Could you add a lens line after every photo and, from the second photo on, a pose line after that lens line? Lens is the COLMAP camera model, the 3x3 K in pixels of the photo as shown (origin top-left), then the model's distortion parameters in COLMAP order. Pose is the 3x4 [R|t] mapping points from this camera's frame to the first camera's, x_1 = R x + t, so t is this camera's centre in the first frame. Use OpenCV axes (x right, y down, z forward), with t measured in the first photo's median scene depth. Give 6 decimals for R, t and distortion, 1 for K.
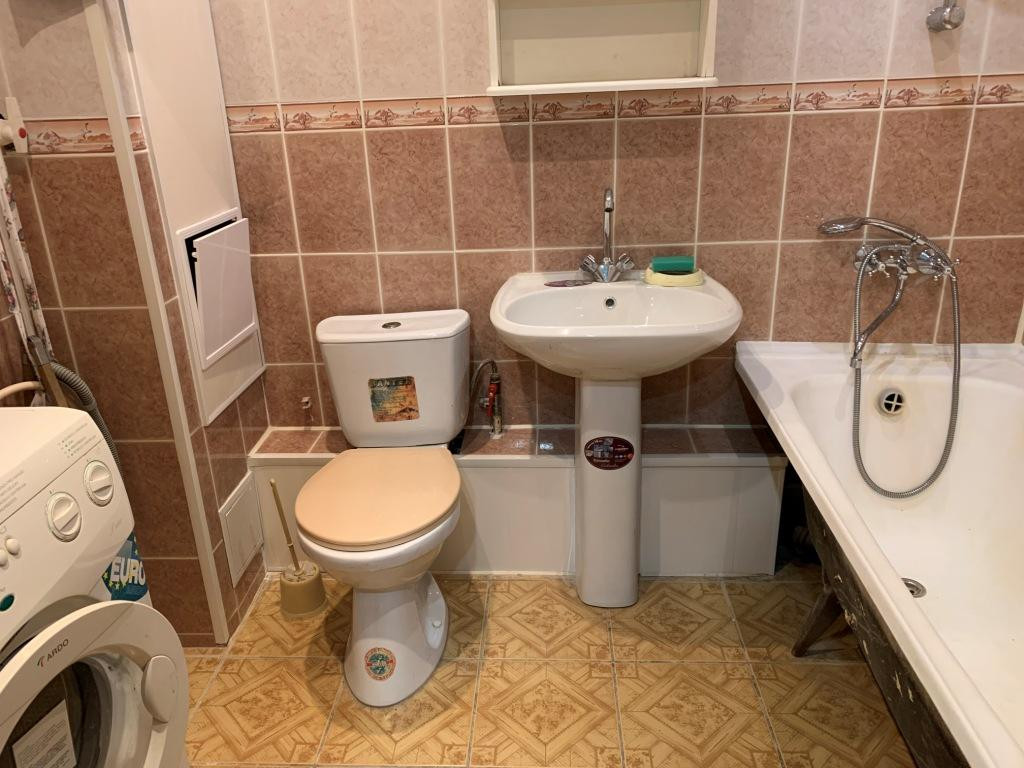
lens RADIAL K [[803.2, 0, 503.2], [0, 803.2, 383.0], [0, 0, 1]] dist [0.053569, -0.078946]
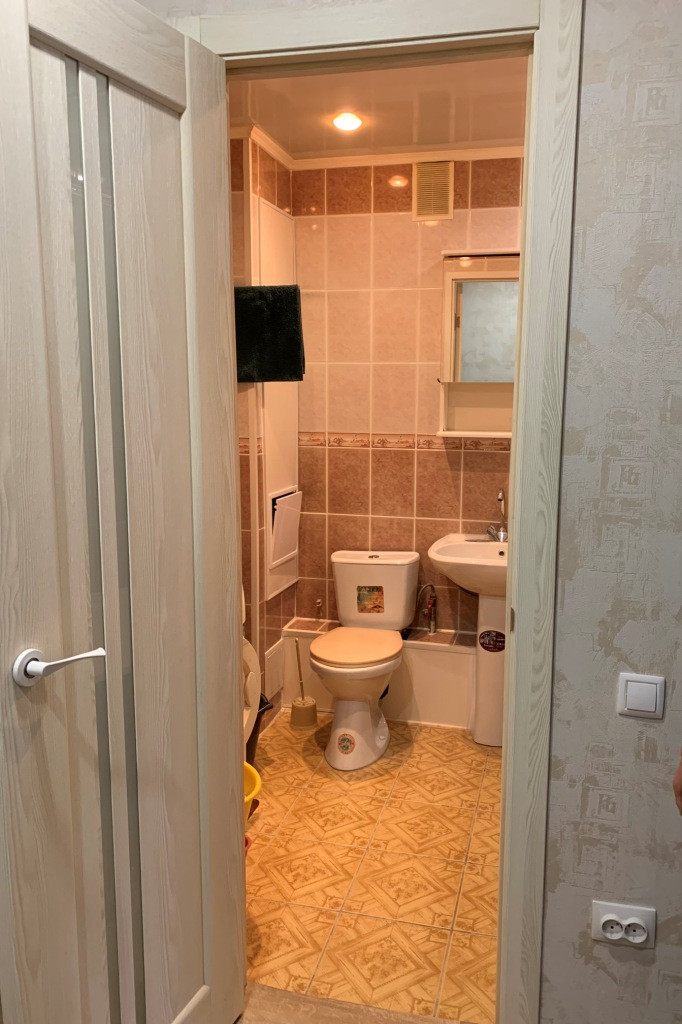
lens RADIAL K [[792.1, 0, 344.2], [0, 792.1, 512.3], [0, 0, 1]] dist [-0.009905, -0.001243]
pose [[0.977378, 0.075118, -0.197713, 0.128985], [-0.114696, 0.973658, -0.197064, 0.179144], [0.177701, 0.215283, 0.960248, -0.671035]]
